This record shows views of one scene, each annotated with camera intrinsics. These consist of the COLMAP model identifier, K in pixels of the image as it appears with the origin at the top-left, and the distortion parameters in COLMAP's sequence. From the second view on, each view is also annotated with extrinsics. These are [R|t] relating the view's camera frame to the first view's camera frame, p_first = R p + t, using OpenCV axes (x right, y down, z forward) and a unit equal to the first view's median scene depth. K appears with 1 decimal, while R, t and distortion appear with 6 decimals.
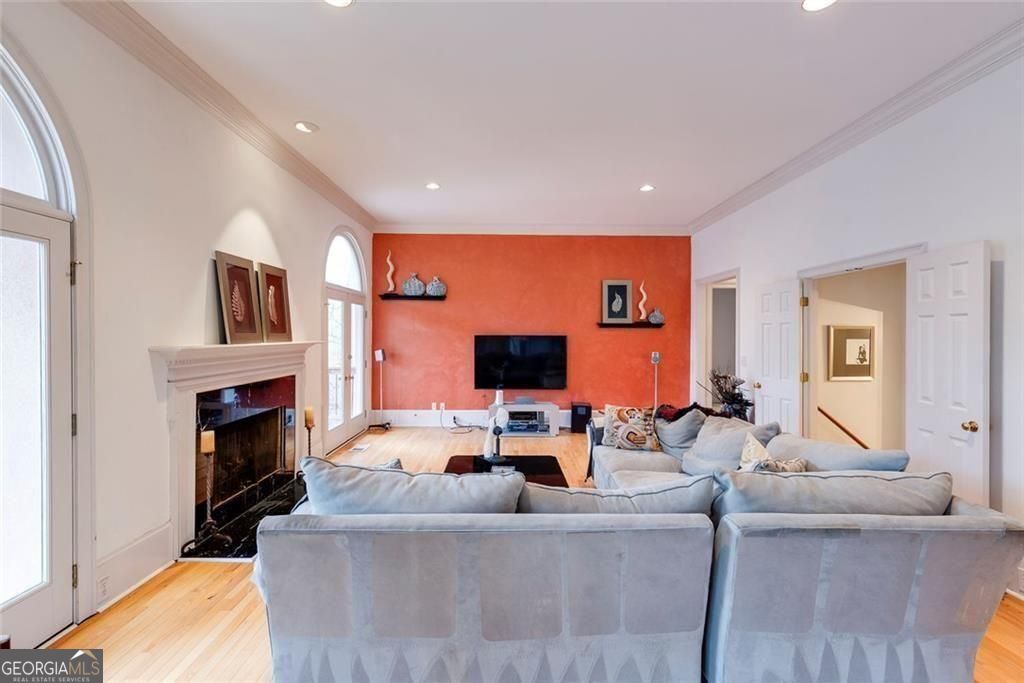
lens RADIAL K [[457.1, 0, 514.4], [0, 457.1, 340.6], [0, 0, 1]] dist [0.000323, 0.000140]
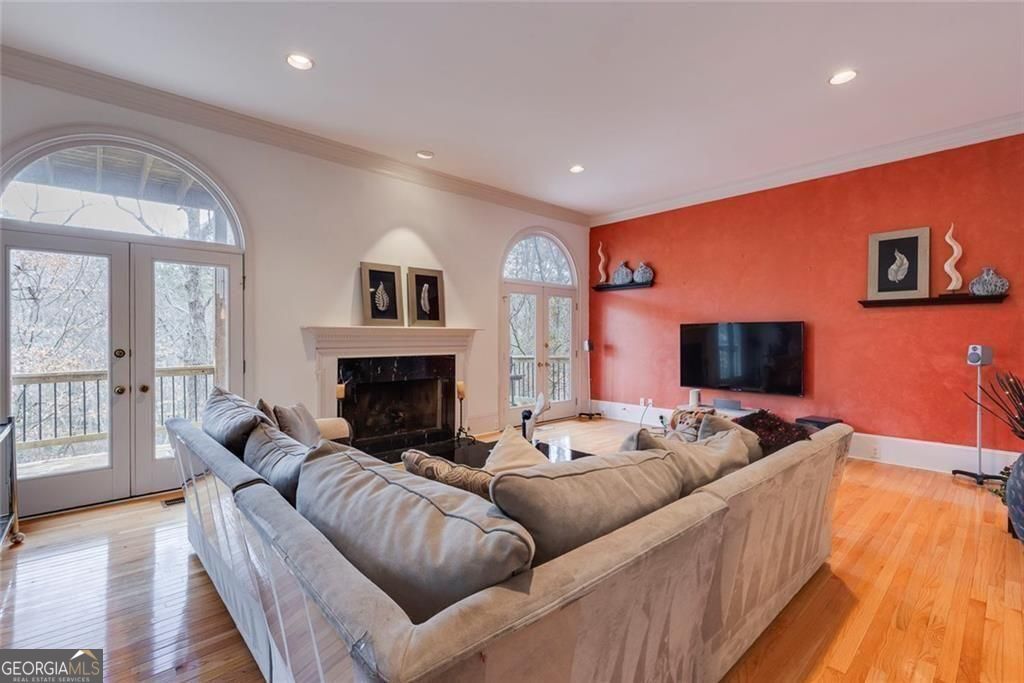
lens RADIAL K [[457.1, 0, 514.6], [0, 457.1, 338.8], [0, 0, 1]] dist [0.000323, 0.000140]
pose [[0.665238, -0.002219, -0.746628, 0.347772], [-0.007786, 0.999921, -0.009909, 0.027161], [0.746591, 0.012405, 0.665168, 0.189200]]
